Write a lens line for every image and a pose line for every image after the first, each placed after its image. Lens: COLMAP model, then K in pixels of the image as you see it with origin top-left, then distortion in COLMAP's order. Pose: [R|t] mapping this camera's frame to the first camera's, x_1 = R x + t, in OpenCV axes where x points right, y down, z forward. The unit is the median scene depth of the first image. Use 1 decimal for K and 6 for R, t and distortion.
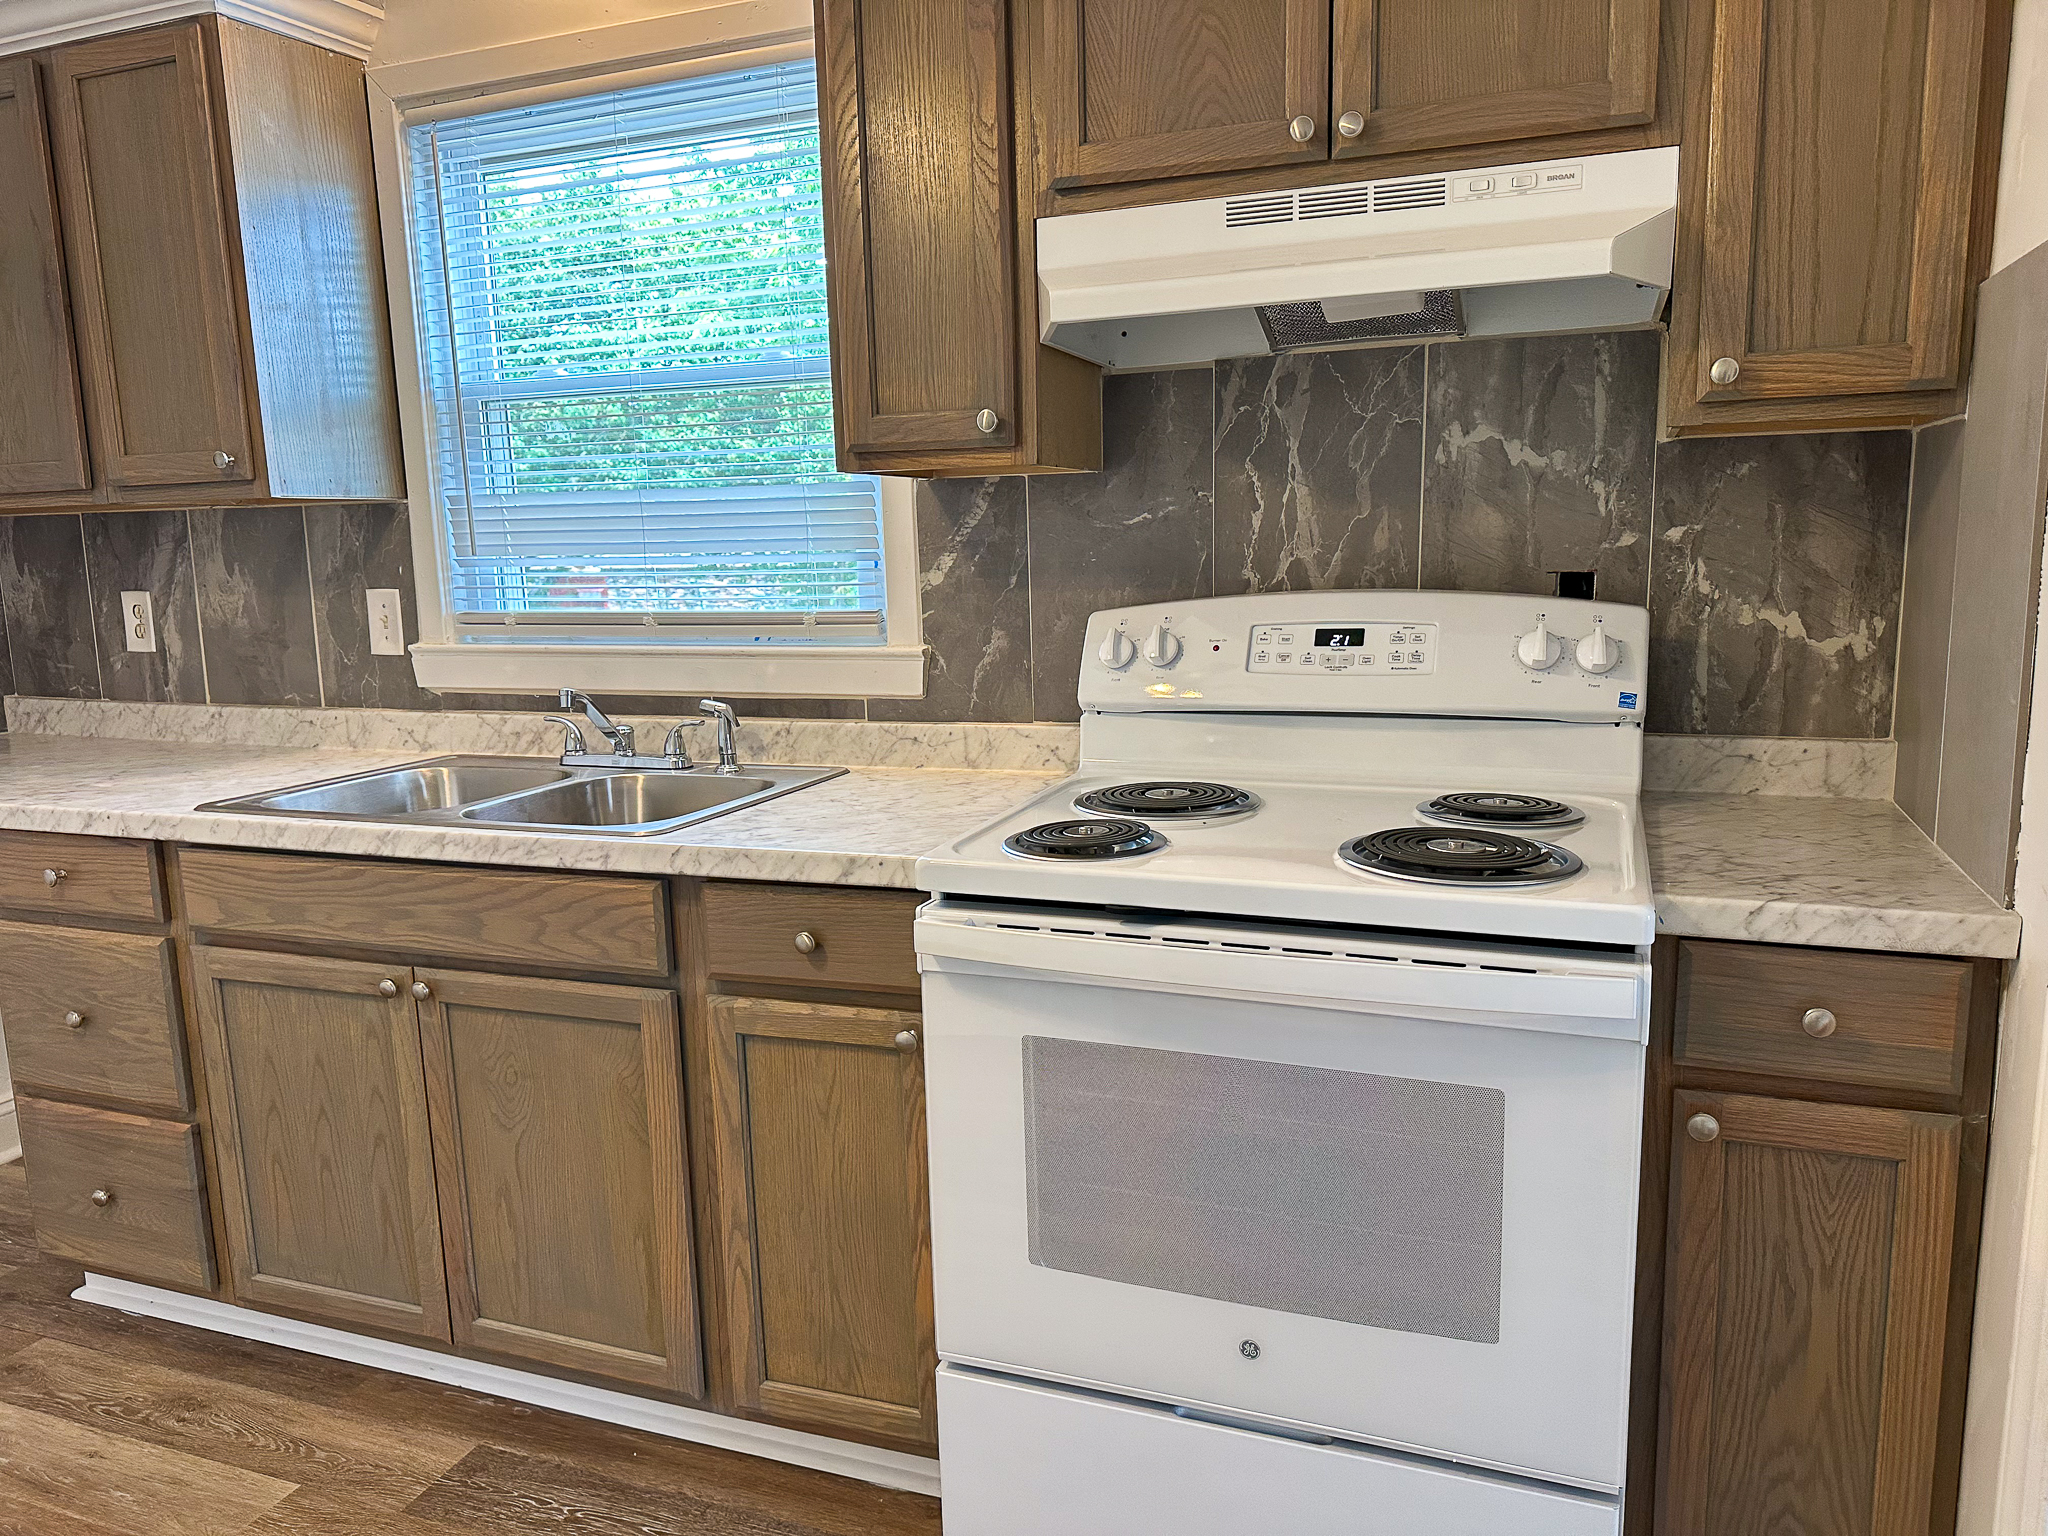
lens RADIAL K [[1433.4, 0, 1013.3], [0, 1433.4, 785.6], [0, 0, 1]] dist [0.068441, -0.081384]
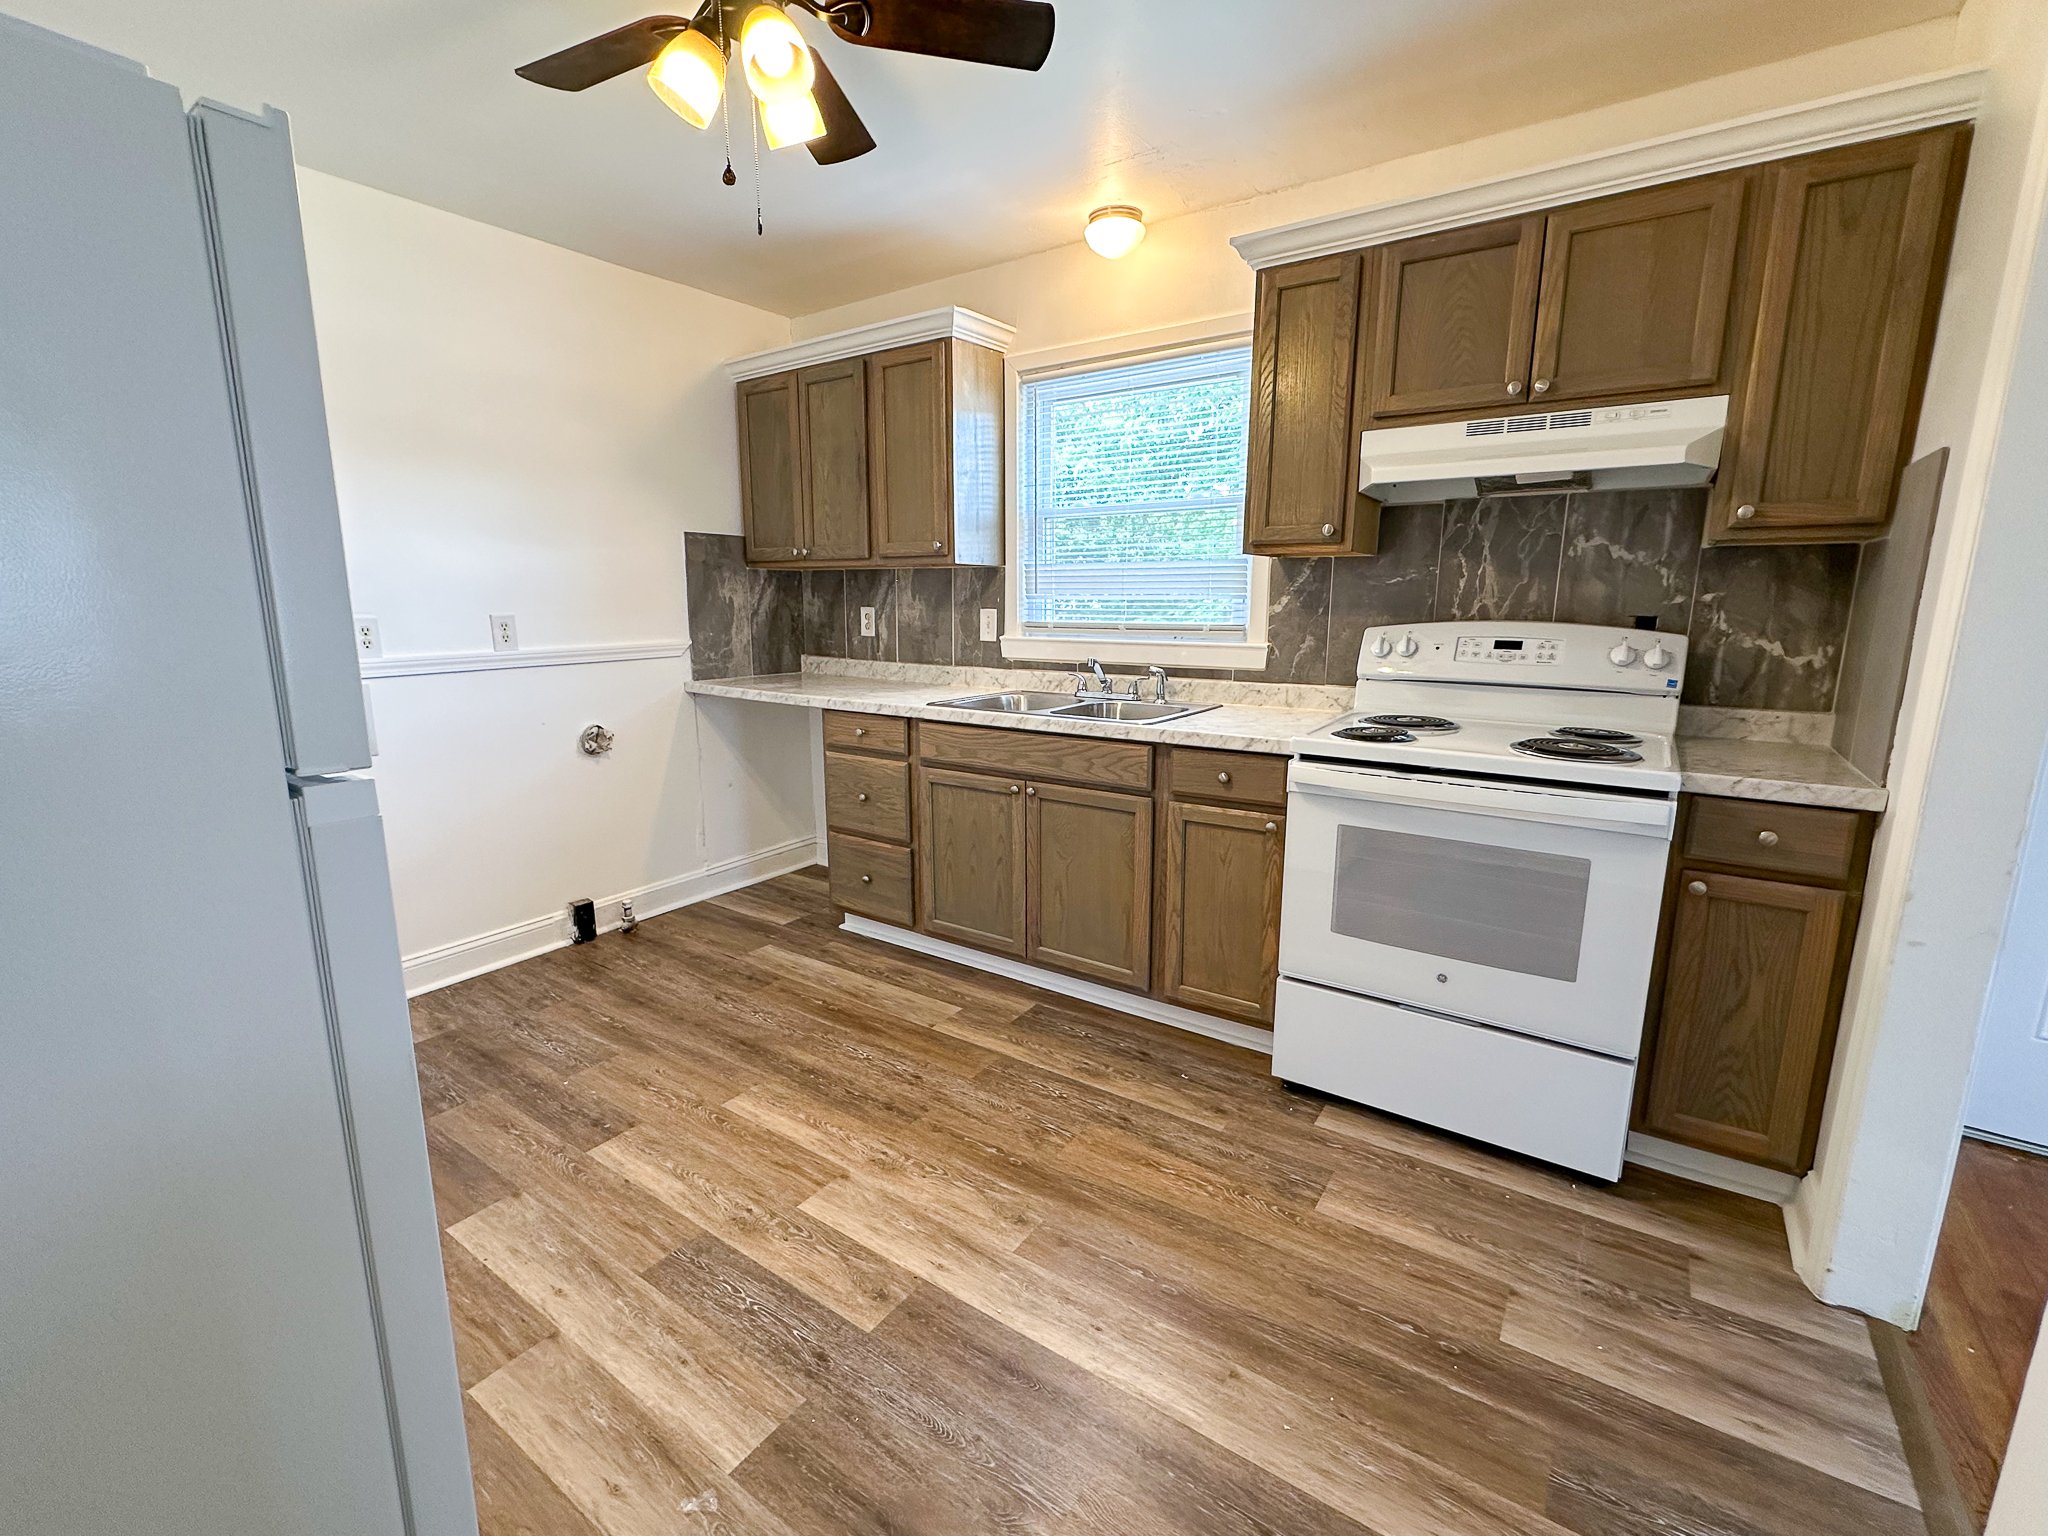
lens RADIAL K [[876.9, 0, 1017.7], [0, 876.9, 770.4], [0, 0, 1]] dist [-0.001817, 0.000500]
pose [[0.972496, 0.071339, -0.221725, -0.136820], [-0.064987, 0.997243, 0.035818, 0.063881], [0.223669, -0.020424, 0.974451, -0.290923]]
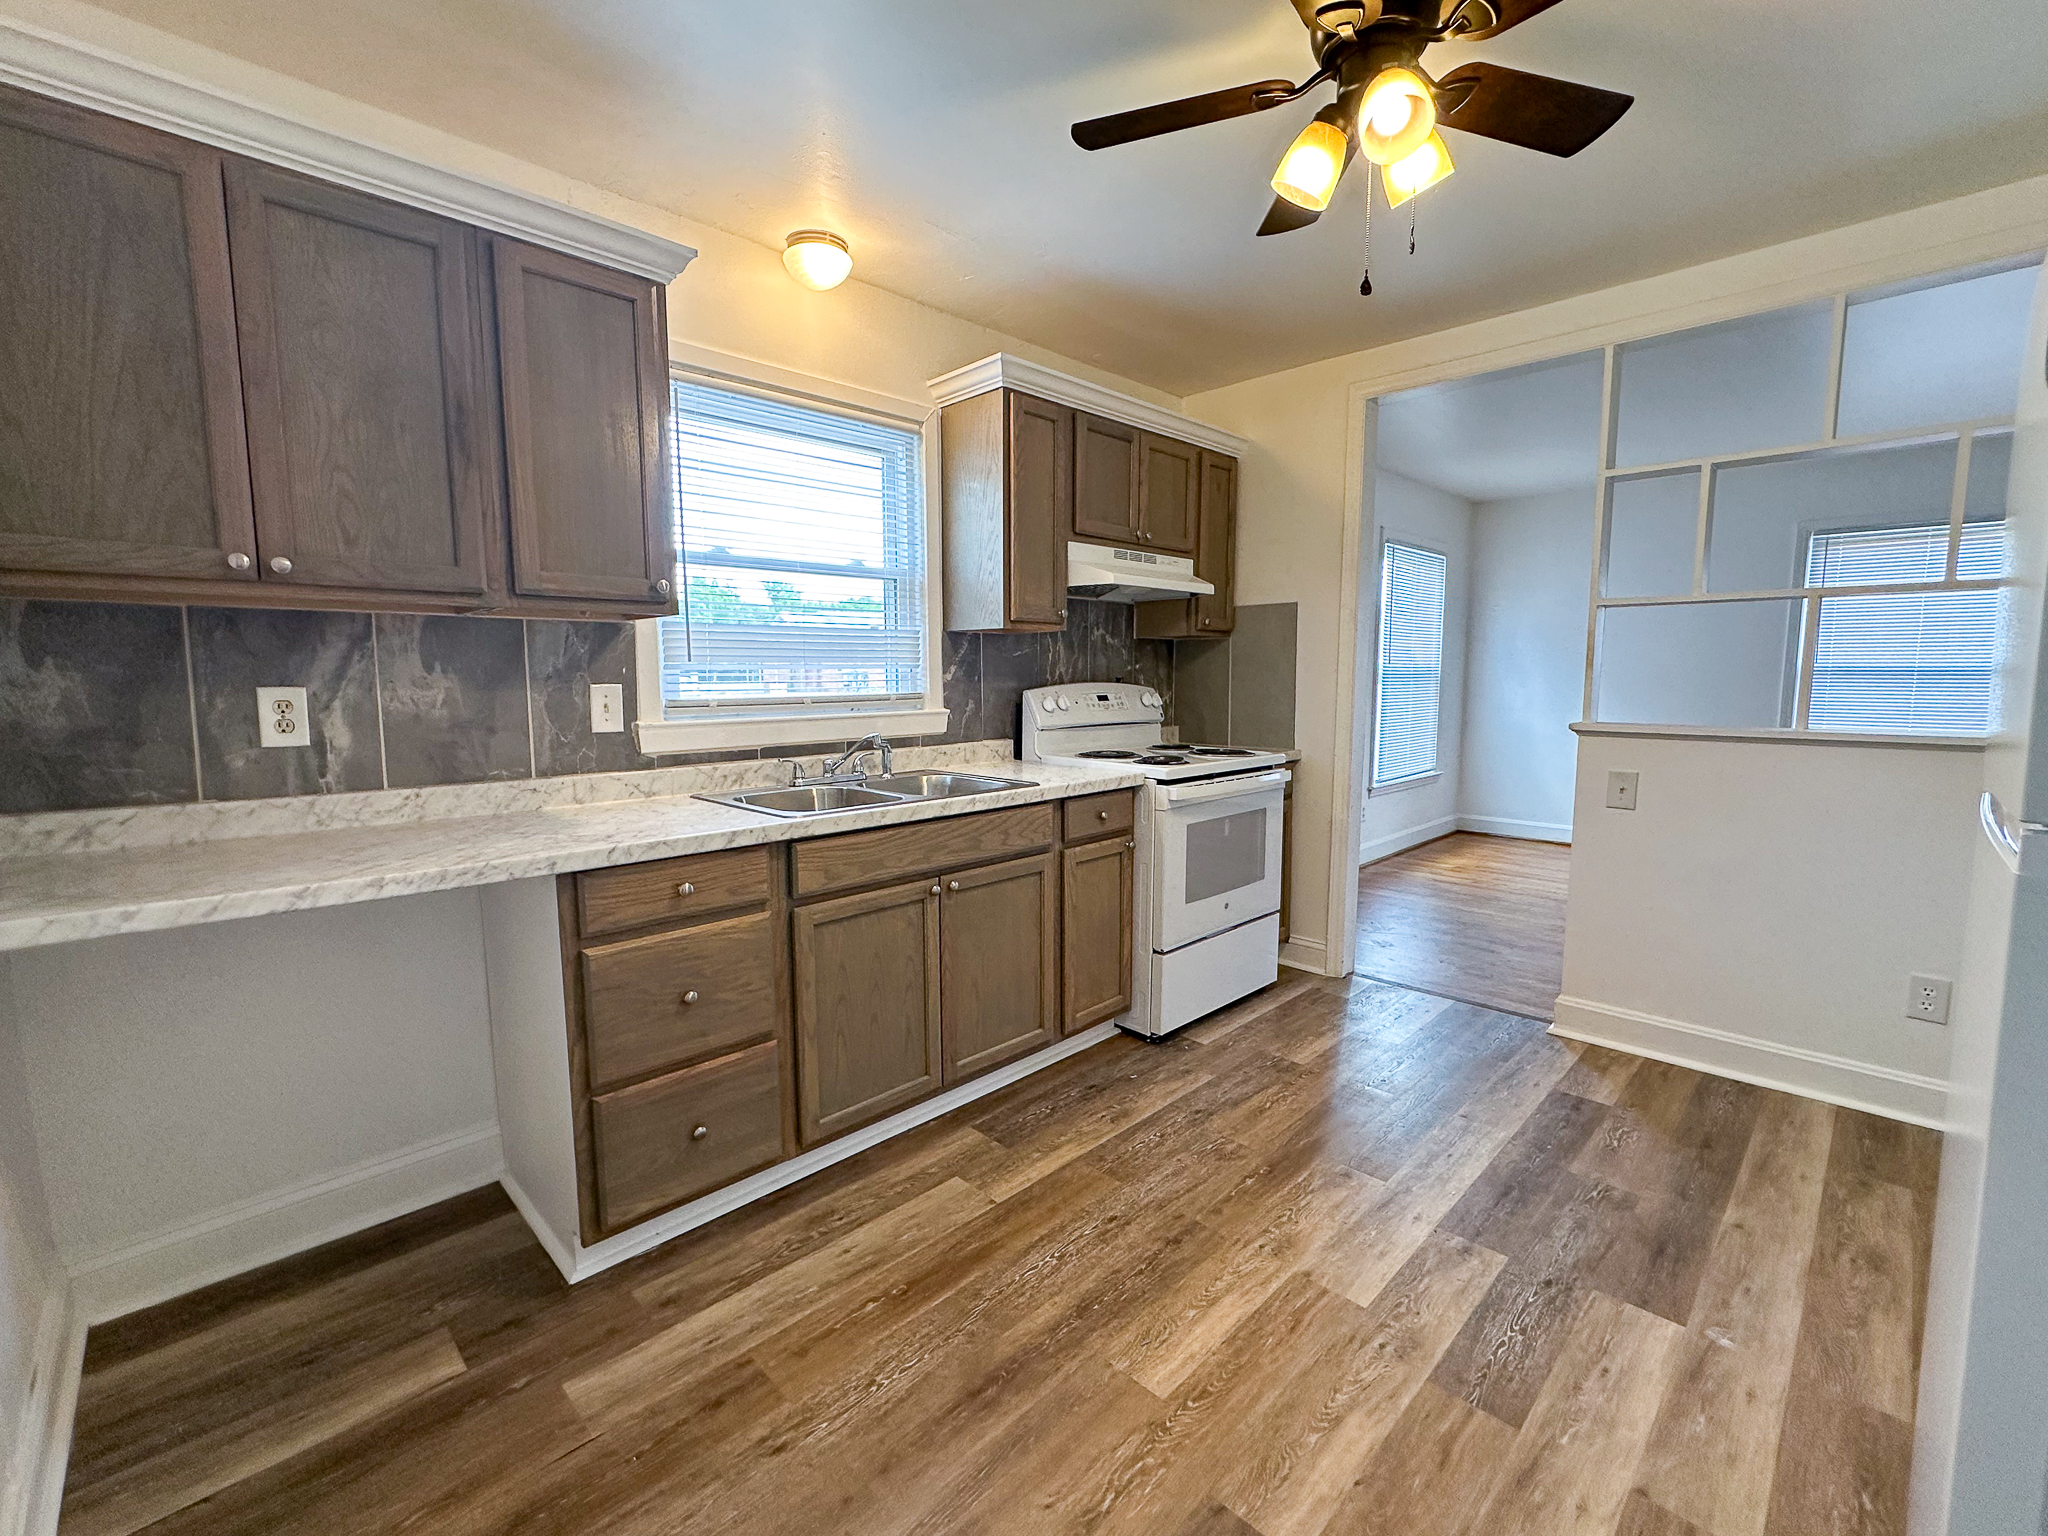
lens RADIAL K [[876.9, 0, 1029.1], [0, 876.9, 767.7], [0, 0, 1]] dist [-0.001817, 0.000500]
pose [[0.408058, -0.075480, 0.909830, -1.405869], [0.148926, 0.988731, 0.015232, -0.014183], [-0.900727, 0.129282, 0.414701, 0.417936]]
